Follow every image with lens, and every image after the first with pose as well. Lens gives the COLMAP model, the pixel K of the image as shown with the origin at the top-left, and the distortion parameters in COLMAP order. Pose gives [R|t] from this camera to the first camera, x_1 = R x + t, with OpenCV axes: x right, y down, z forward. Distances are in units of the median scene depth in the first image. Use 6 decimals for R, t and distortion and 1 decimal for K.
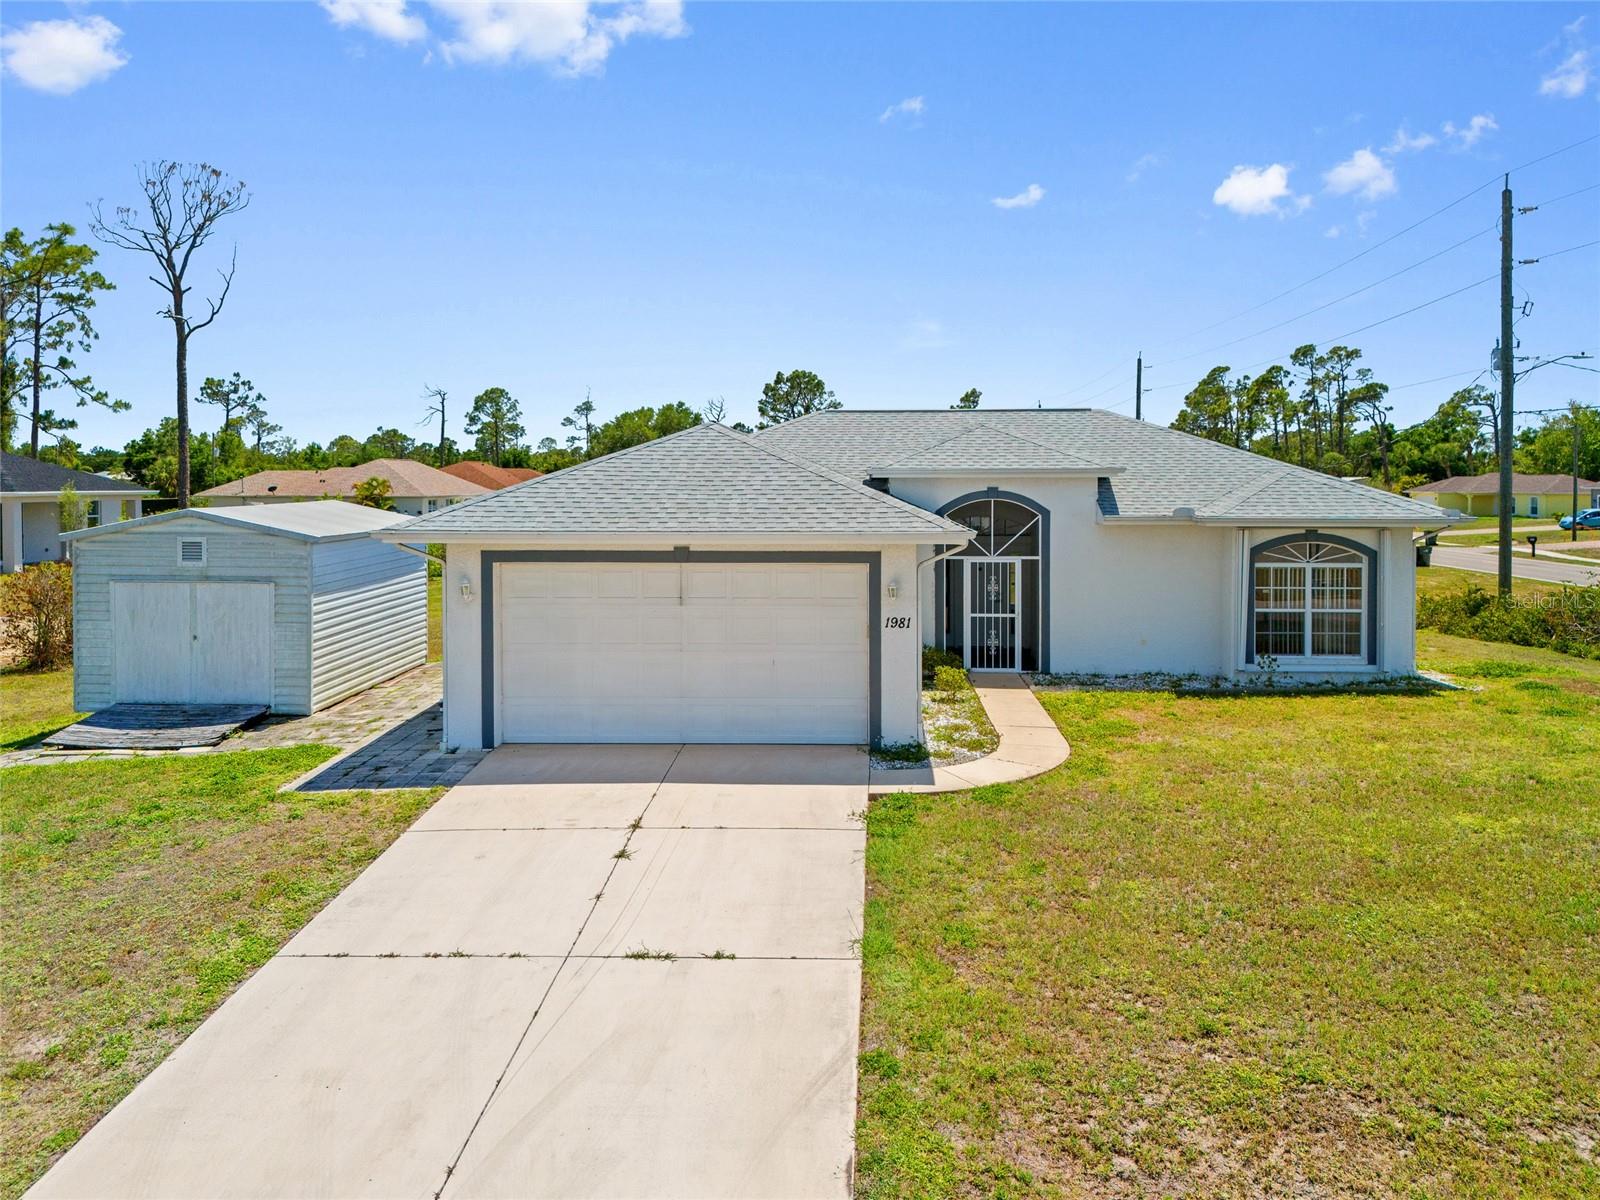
lens RADIAL K [[1236.3, 0, 803.9], [0, 1236.3, 502.2], [0, 0, 1]] dist [0.065582, -0.057158]
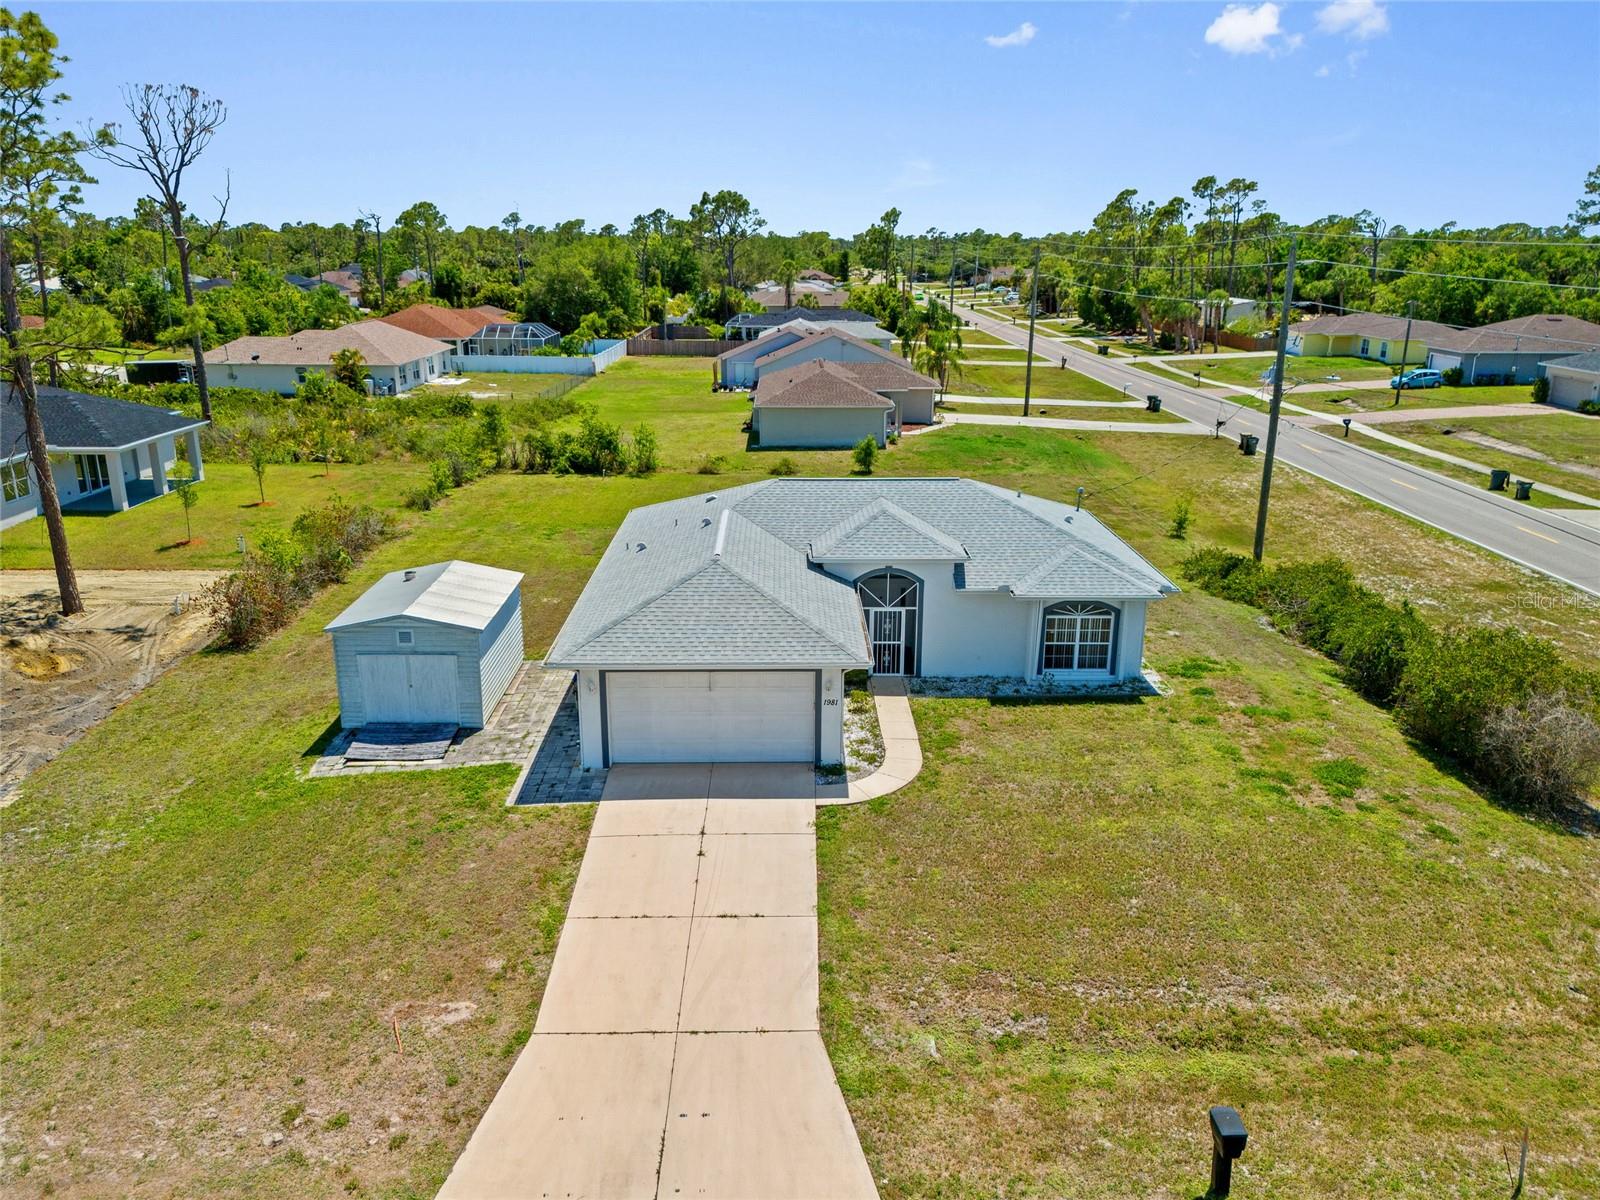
lens RADIAL K [[1212.7, 0, 780.1], [0, 1212.7, 597.6], [0, 0, 1]] dist [0.057225, -0.004602]
pose [[0.998902, -0.009732, 0.045827, -0.061824], [-0.002803, 0.964019, 0.265819, -0.413578], [-0.046765, -0.265656, 0.962933, -0.530057]]
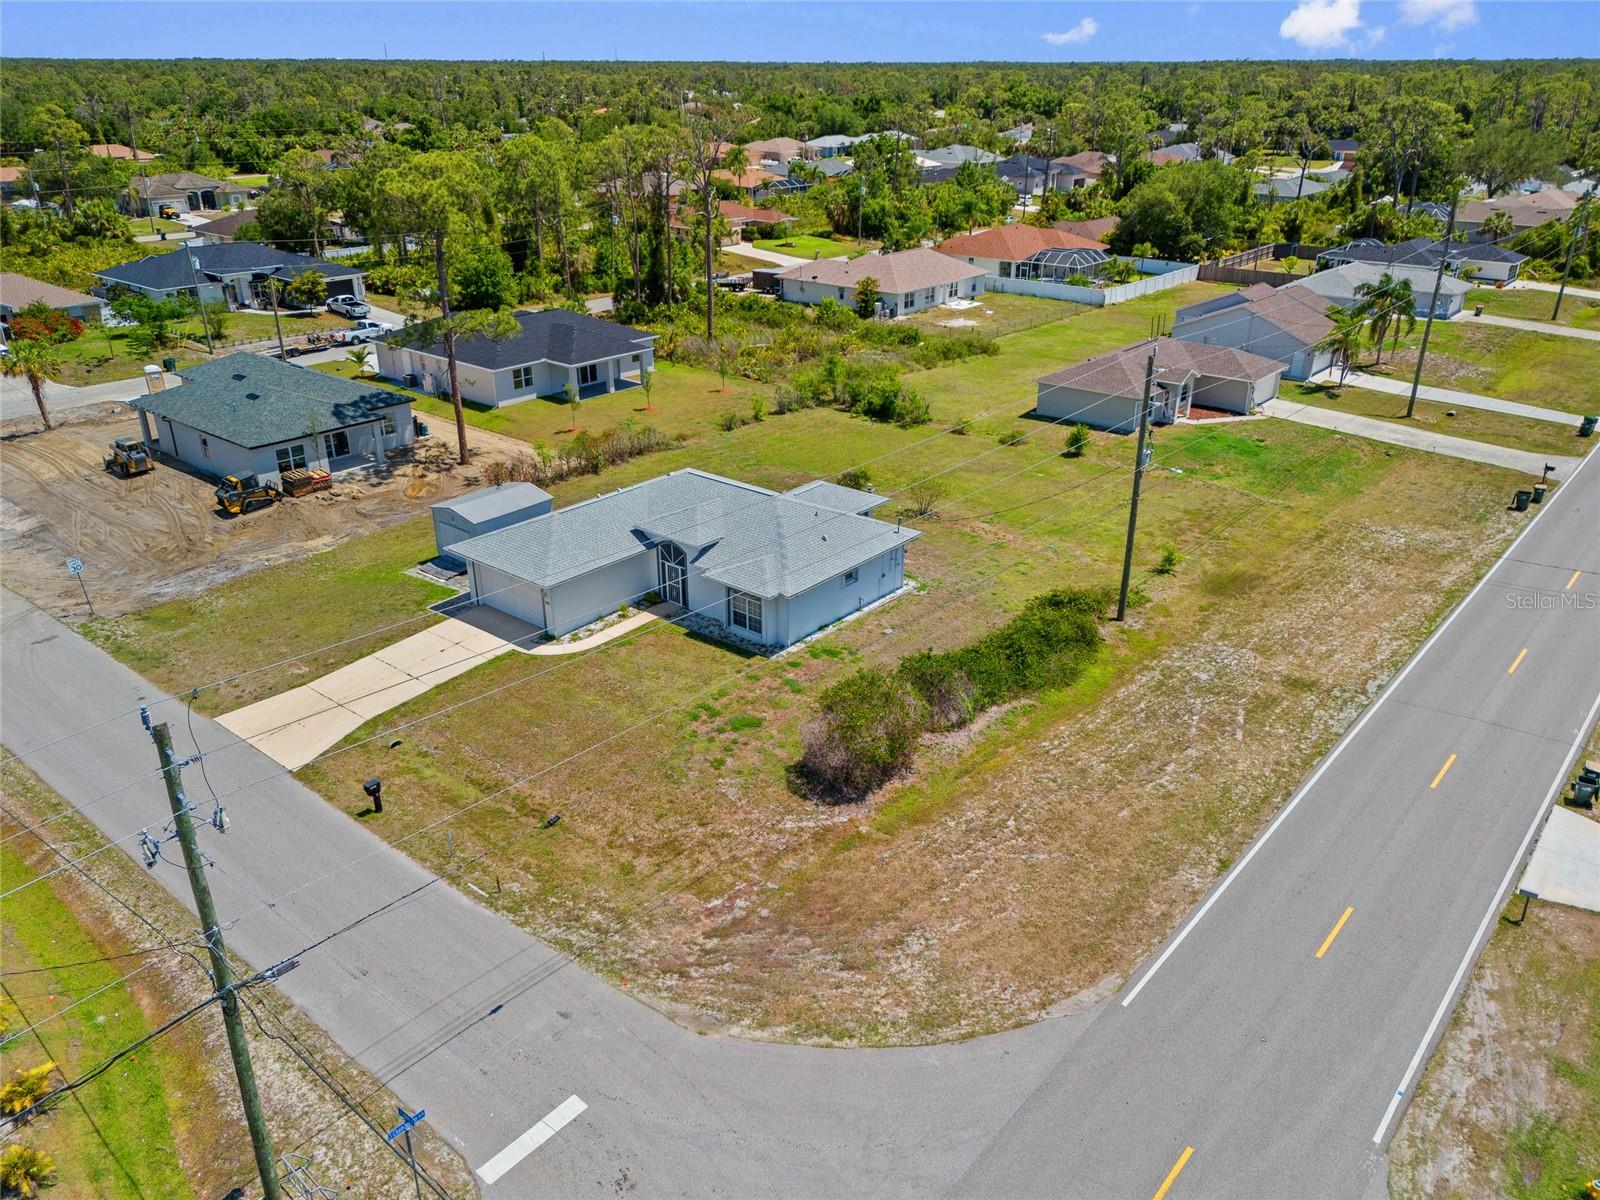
lens RADIAL K [[1212.7, 0, 780.1], [0, 1212.7, 597.6], [0, 0, 1]] dist [0.057225, -0.004602]
pose [[0.783716, 0.249699, -0.568717, 2.000065], [-0.006122, 0.918694, 0.394922, -1.006205], [0.621089, -0.306025, 0.721524, -0.840553]]
